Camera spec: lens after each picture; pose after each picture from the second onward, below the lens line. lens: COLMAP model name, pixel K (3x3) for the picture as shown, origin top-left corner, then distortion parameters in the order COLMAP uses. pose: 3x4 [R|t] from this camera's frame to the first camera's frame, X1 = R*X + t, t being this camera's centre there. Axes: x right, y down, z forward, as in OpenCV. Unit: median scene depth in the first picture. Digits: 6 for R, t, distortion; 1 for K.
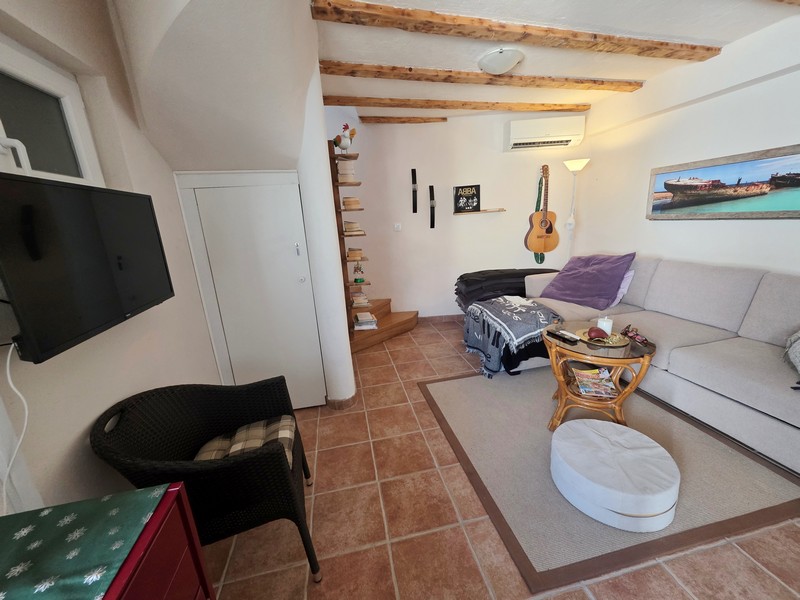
lens RADIAL K [[316.1, 0, 395.3], [0, 316.1, 302.2], [0, 0, 1]] dist [-0.002438, 0.000746]
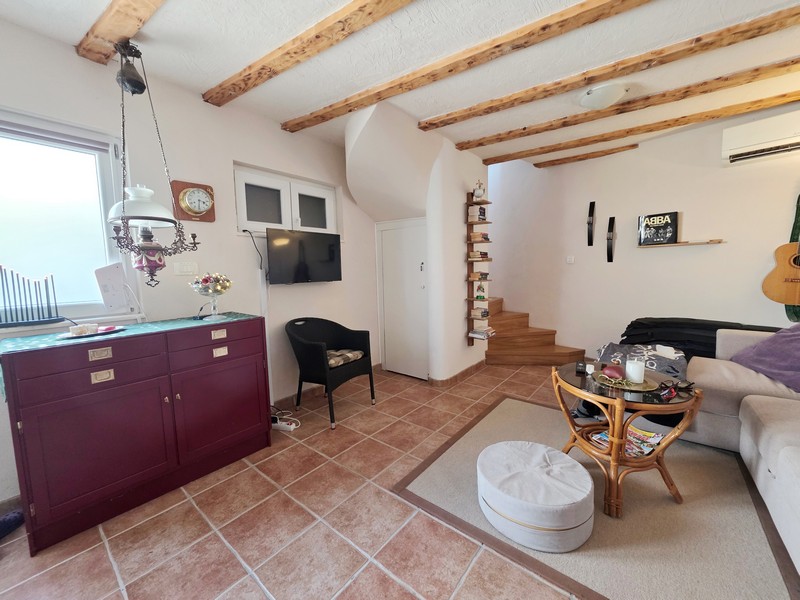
lens RADIAL K [[316.1, 0, 395.3], [0, 316.1, 302.2], [0, 0, 1]] dist [-0.002438, 0.000746]
pose [[0.624154, 0.133776, -0.769764, 0.635204], [-0.223630, 0.974601, -0.011954, 0.038732], [0.748613, 0.179603, 0.638217, -0.031160]]
